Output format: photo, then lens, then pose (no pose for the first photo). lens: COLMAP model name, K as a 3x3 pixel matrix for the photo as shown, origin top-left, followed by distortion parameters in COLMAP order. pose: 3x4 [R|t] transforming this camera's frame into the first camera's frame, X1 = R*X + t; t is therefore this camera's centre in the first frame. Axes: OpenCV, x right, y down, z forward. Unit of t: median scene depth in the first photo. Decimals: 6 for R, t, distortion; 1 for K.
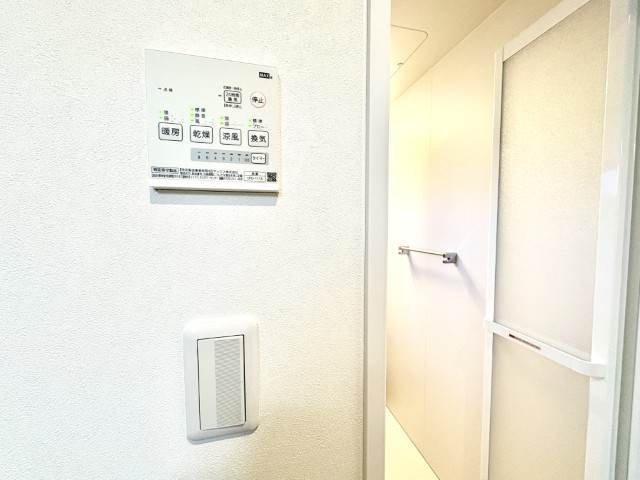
lens RADIAL K [[254.1, 0, 320.5], [0, 254.1, 239.8], [0, 0, 1]] dist [-0.001666, -0.000150]
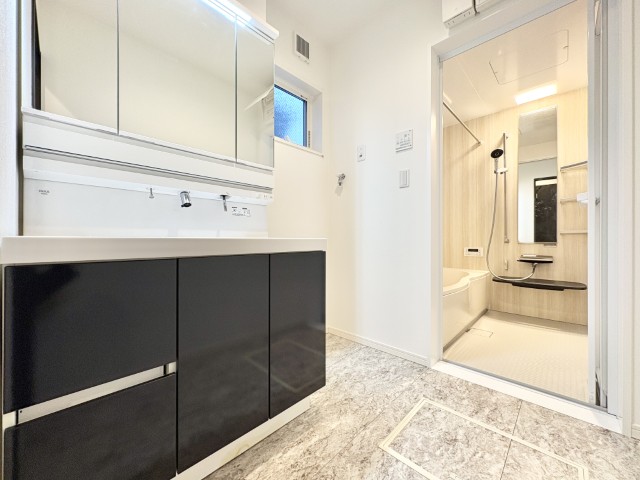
lens RADIAL K [[254.1, 0, 320.5], [0, 254.1, 239.8], [0, 0, 1]] dist [-0.001666, -0.000150]
pose [[0.537090, 0.003119, -0.843519, 4.349014], [-0.047418, 0.998524, -0.026500, 2.621011], [0.842191, 0.054231, 0.536444, -4.615674]]
